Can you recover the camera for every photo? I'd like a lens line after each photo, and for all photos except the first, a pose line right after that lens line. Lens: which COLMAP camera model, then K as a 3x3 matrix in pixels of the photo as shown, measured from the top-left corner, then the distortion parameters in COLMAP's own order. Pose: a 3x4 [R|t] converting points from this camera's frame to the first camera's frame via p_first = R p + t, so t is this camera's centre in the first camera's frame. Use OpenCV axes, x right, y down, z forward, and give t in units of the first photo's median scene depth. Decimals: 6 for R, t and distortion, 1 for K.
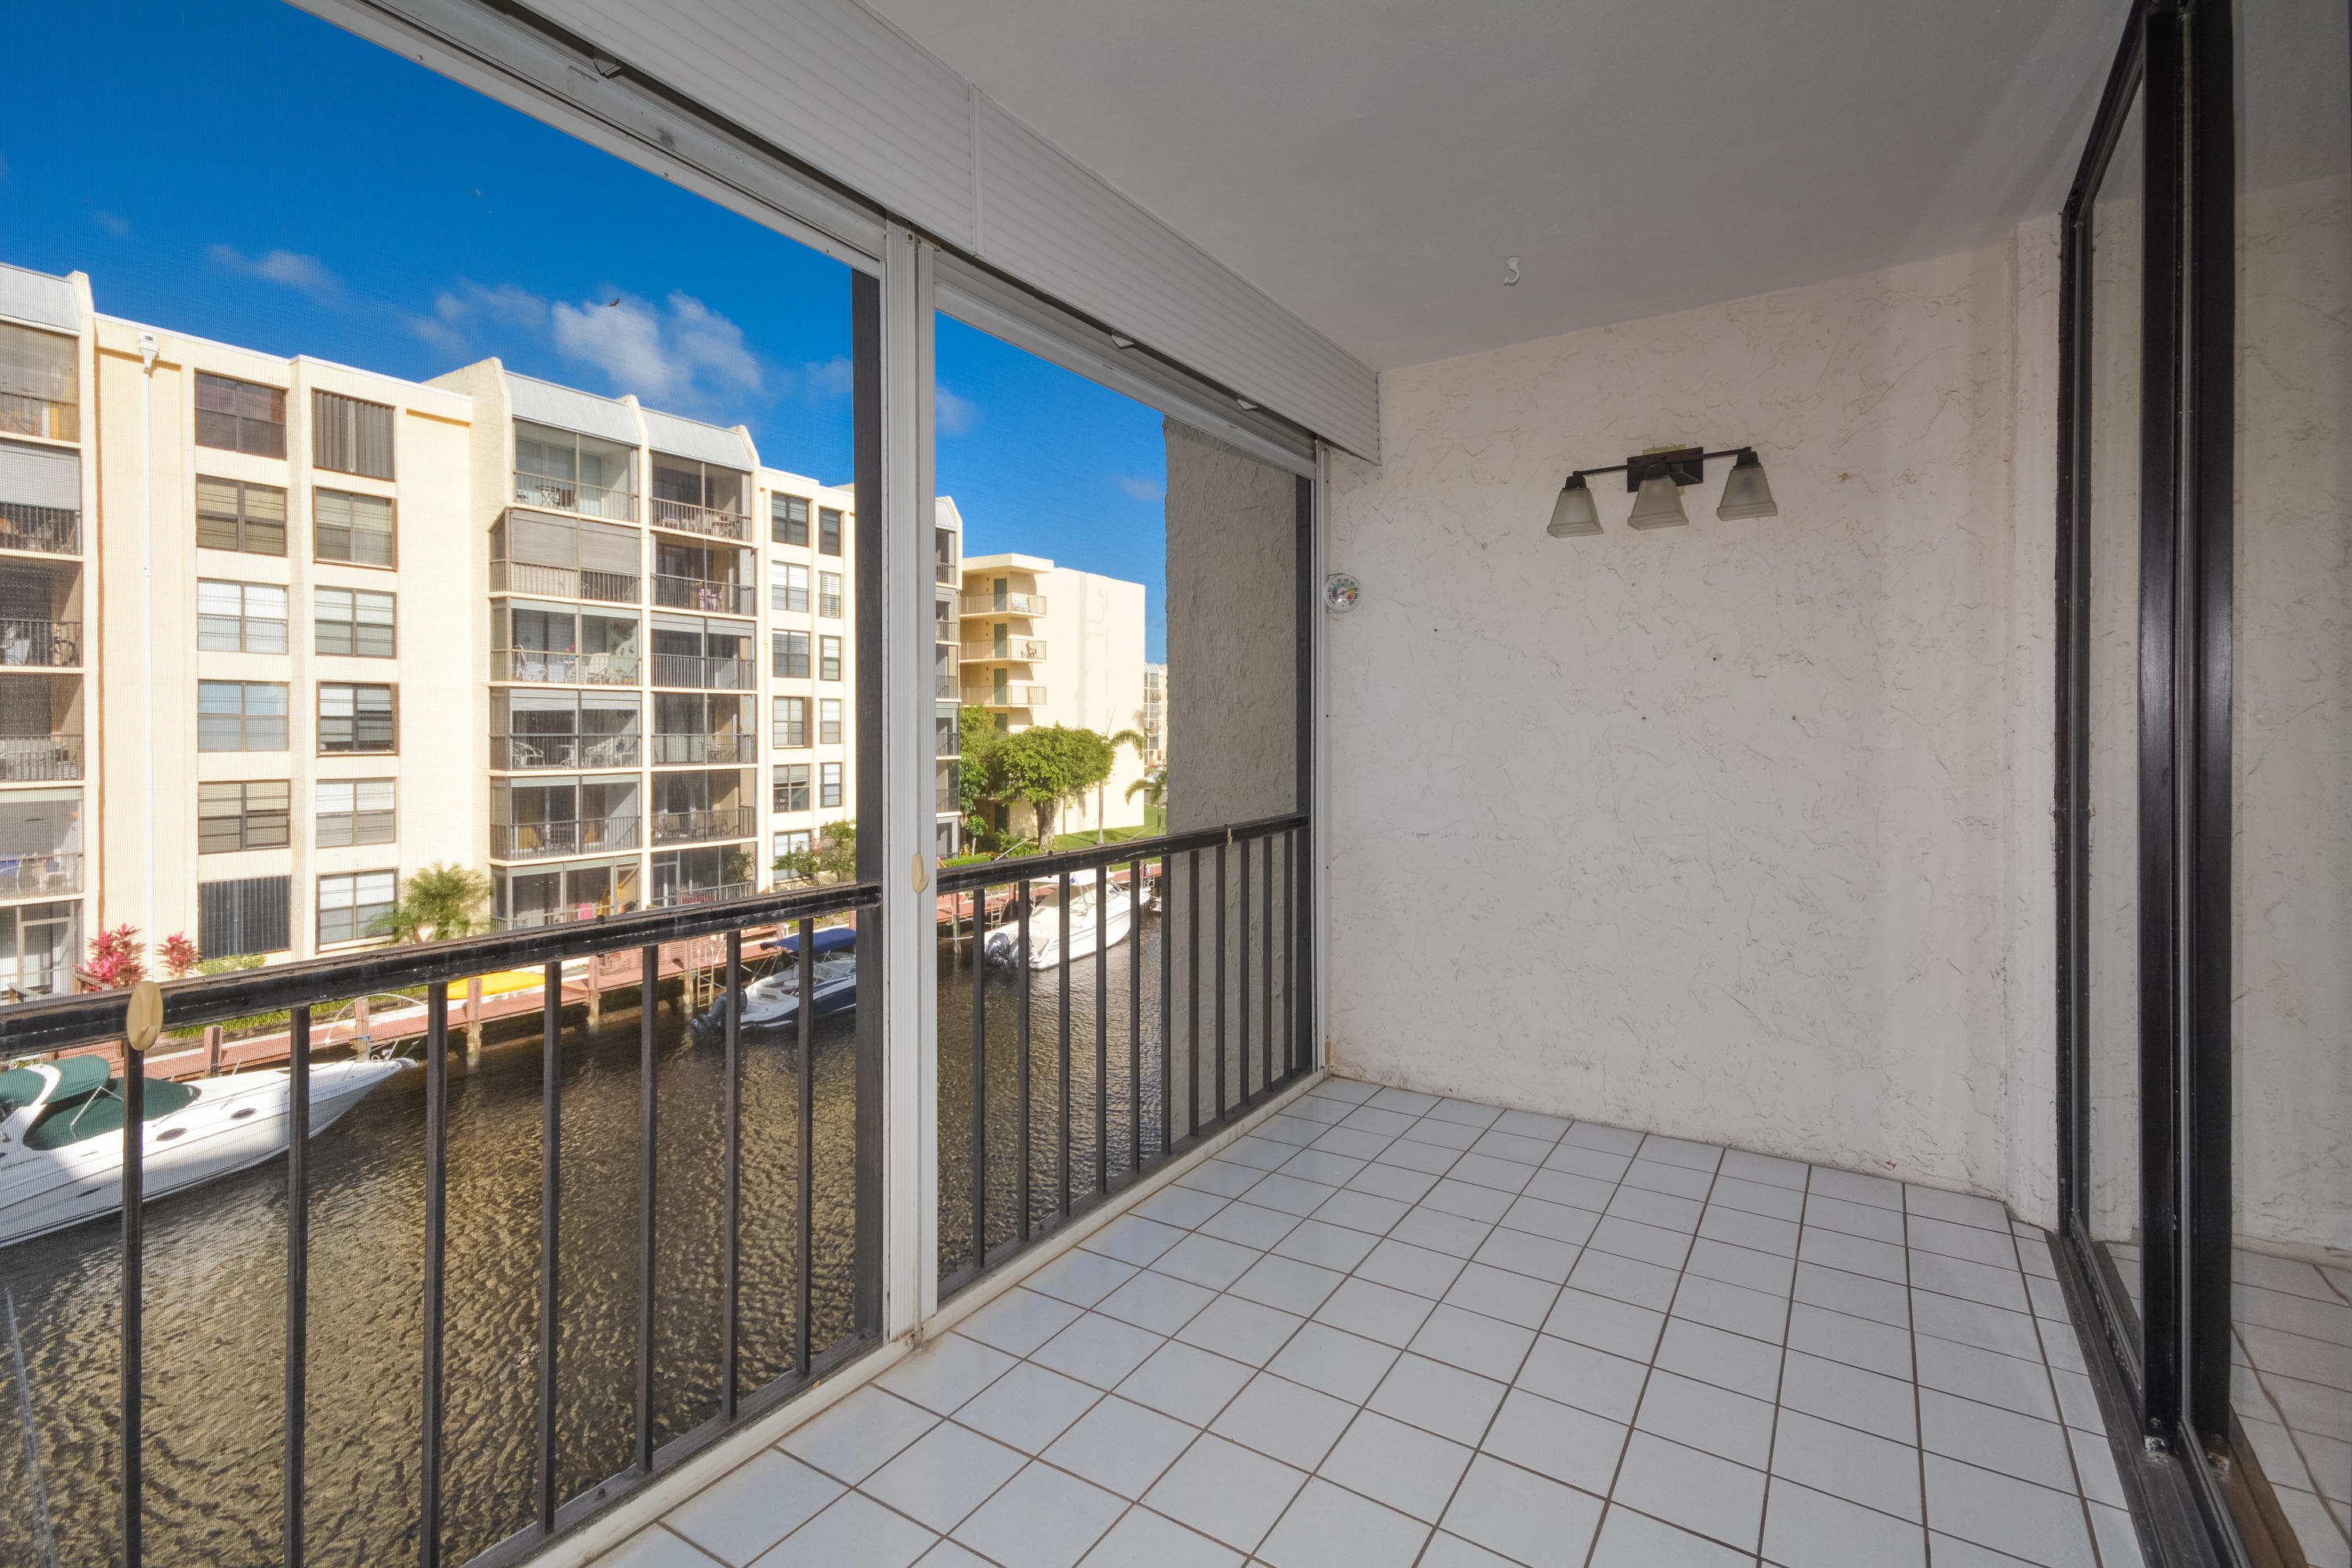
lens RADIAL K [[1103.2, 0, 1177.1], [0, 1103.2, 729.8], [0, 0, 1]] dist [0.033918, -0.000077]
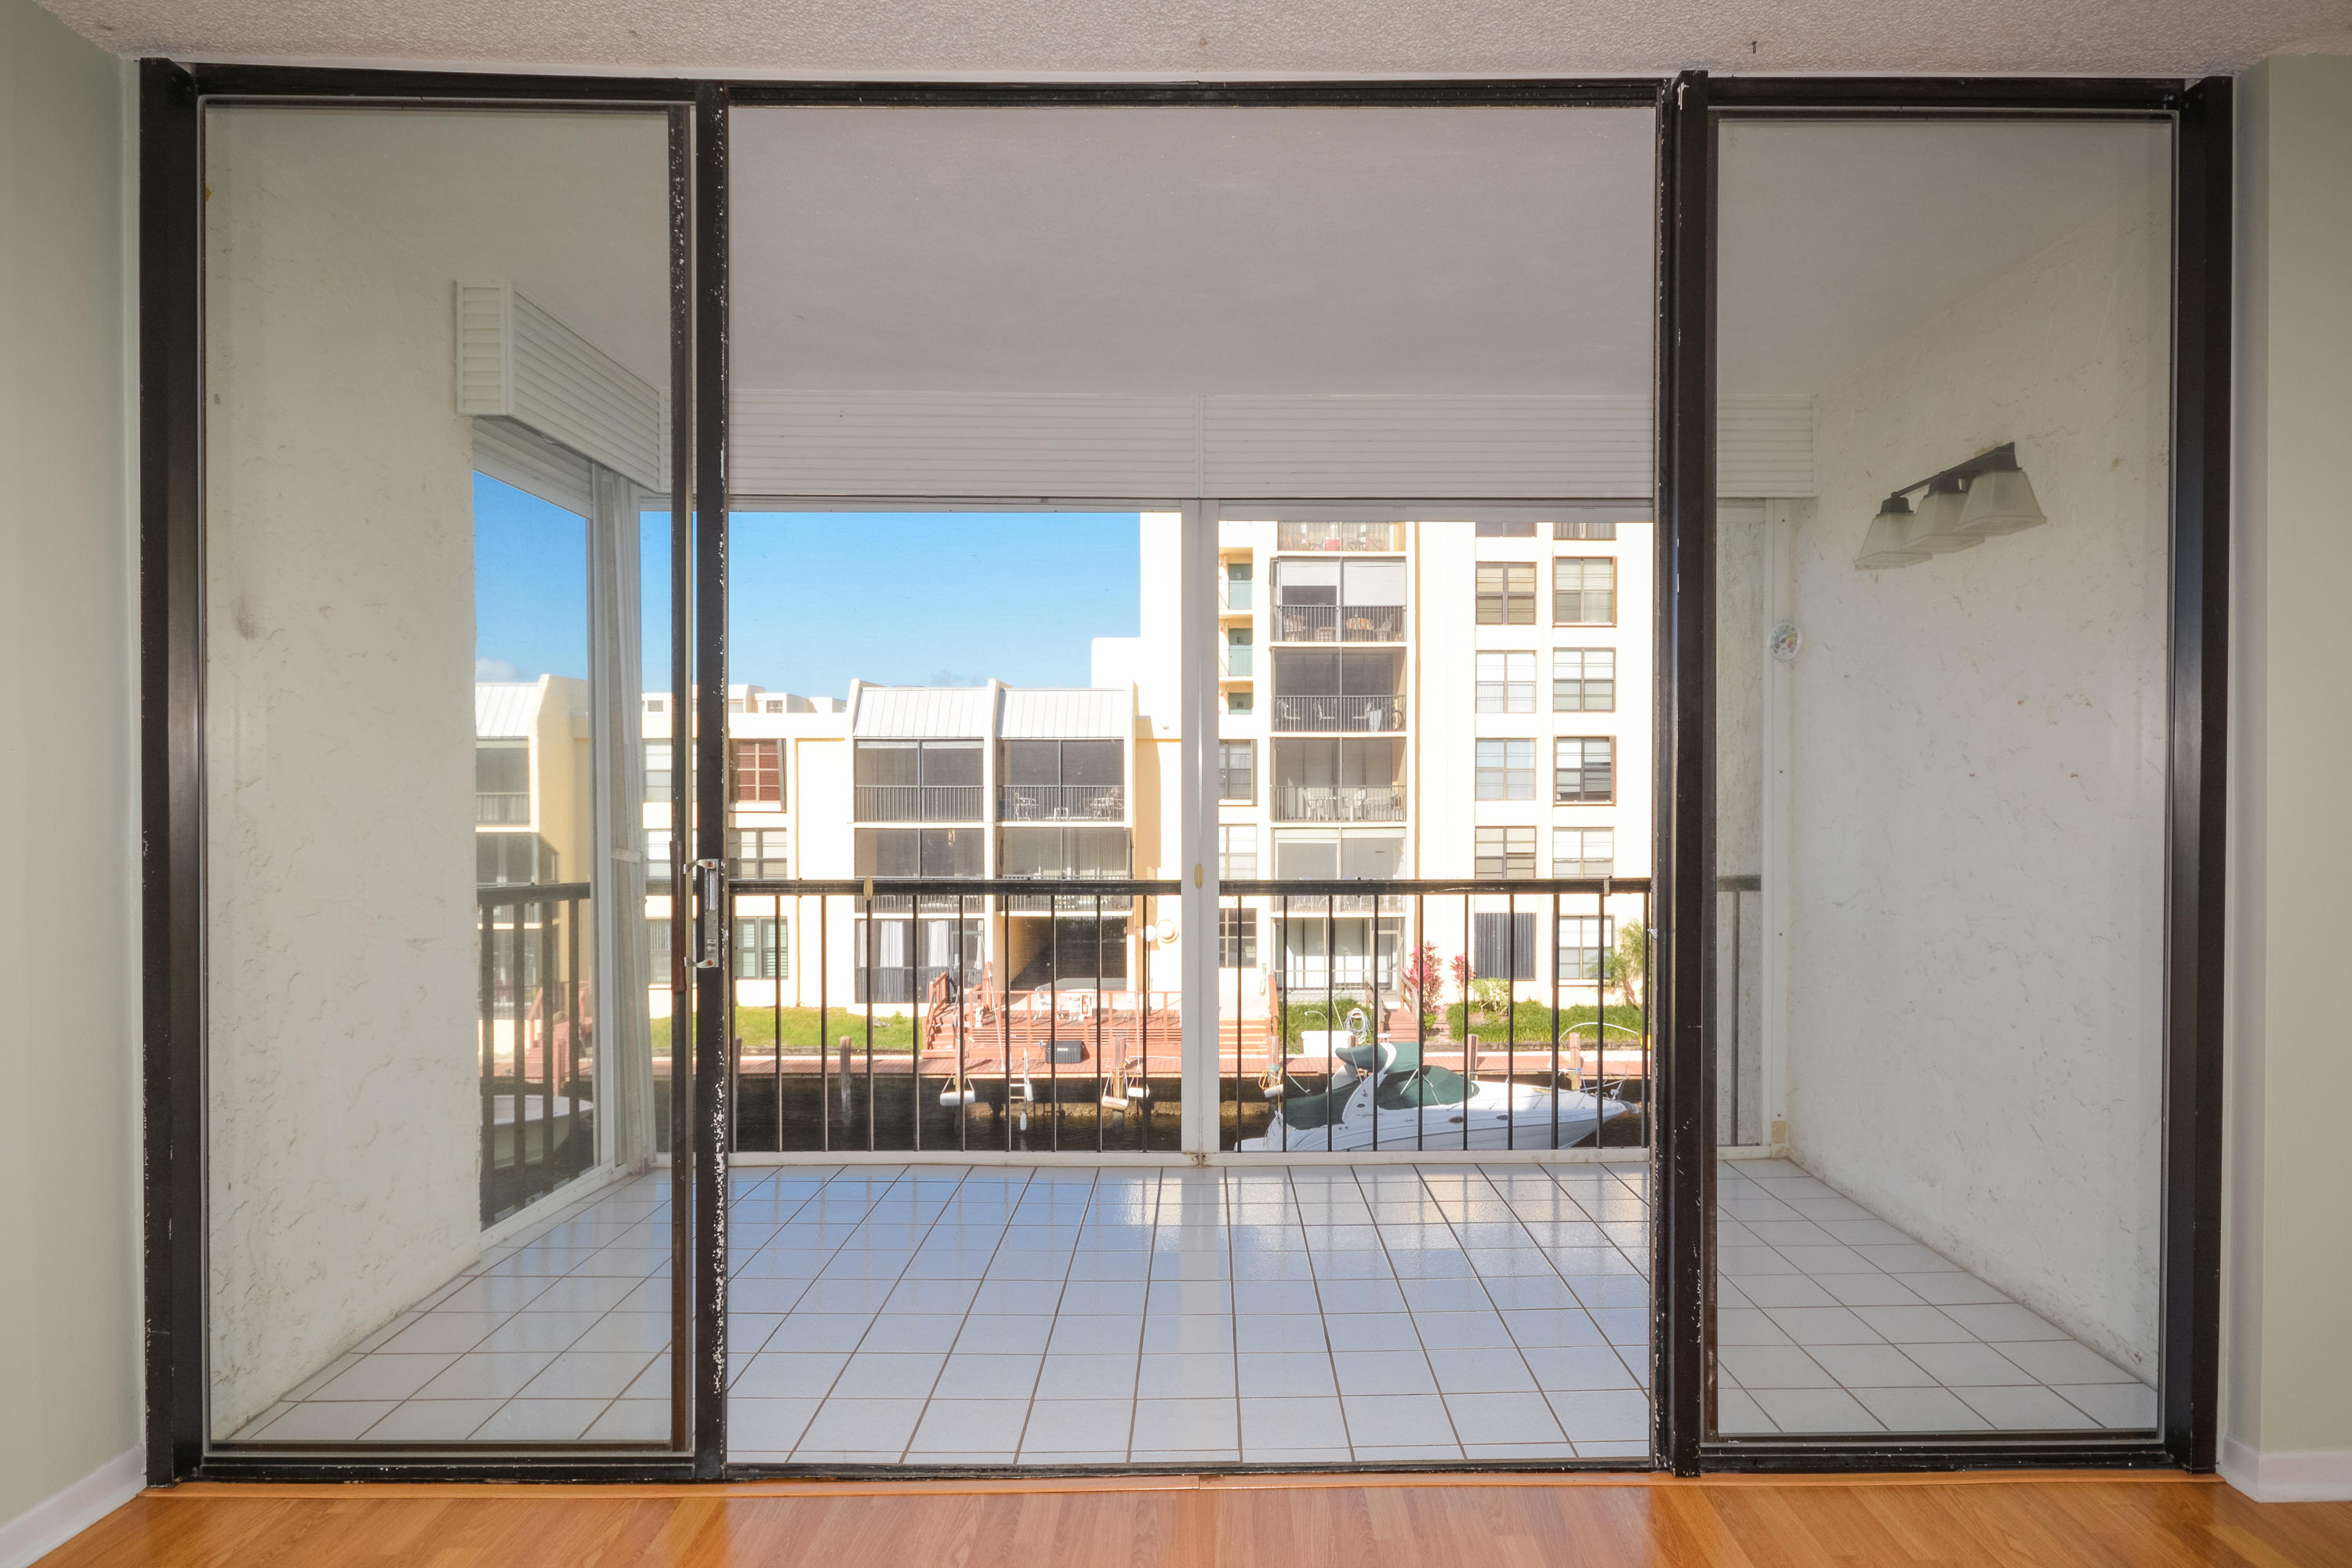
lens RADIAL K [[1400.7, 0, 1176.0], [0, 1400.7, 784.0], [0, 0, 1]] dist [-0.001142, -0.000155]
pose [[0.518294, -0.000146, -0.855203, 0.201834], [0.004002, 0.999989, 0.002254, -0.001711], [0.855193, -0.004590, 0.518289, -0.010506]]
